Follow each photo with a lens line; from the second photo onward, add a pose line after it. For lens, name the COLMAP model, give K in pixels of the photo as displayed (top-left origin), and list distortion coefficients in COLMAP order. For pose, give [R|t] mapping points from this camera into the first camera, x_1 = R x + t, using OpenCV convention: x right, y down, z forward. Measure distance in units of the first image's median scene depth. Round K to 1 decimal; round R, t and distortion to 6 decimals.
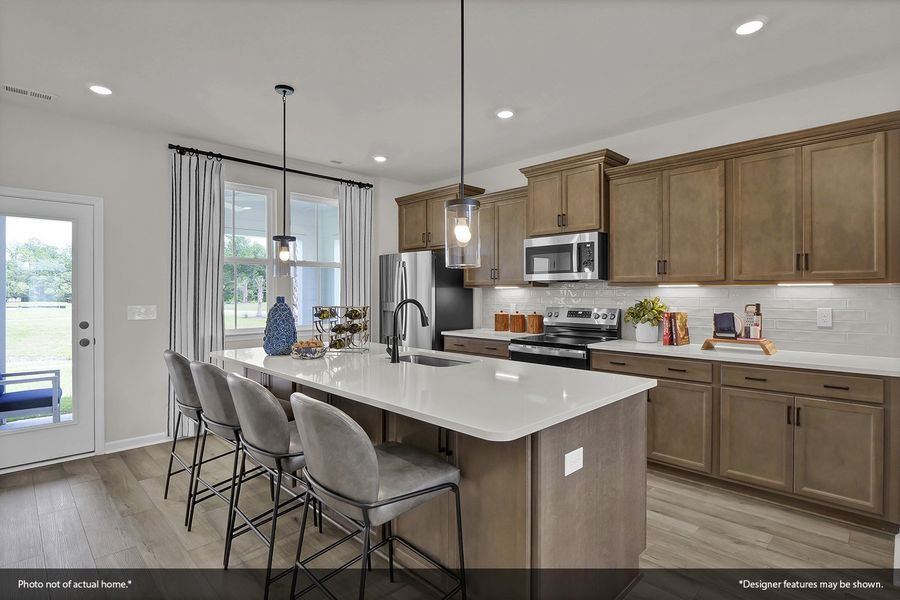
lens RADIAL K [[454.7, 0, 456.3], [0, 454.7, 301.6], [0, 0, 1]] dist [-0.012590, 0.001752]
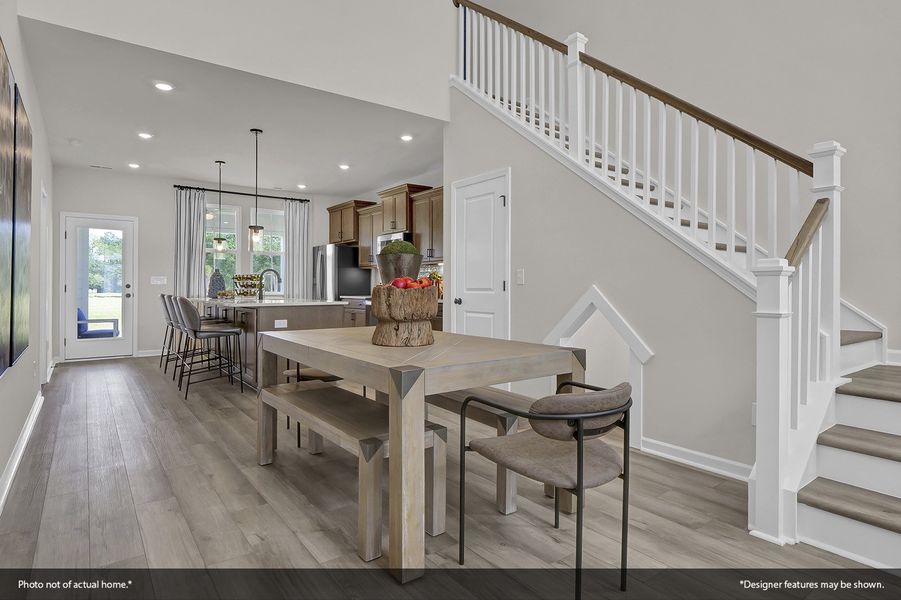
lens RADIAL K [[485.9, 0, 455.4], [0, 485.9, 291.4], [0, 0, 1]] dist [-0.005781, 0.000092]
pose [[0.991363, 0.005698, -0.131025, 0.650506], [-0.006809, 0.999945, -0.008031, 0.069585], [0.130972, 0.008854, 0.991347, -0.672635]]
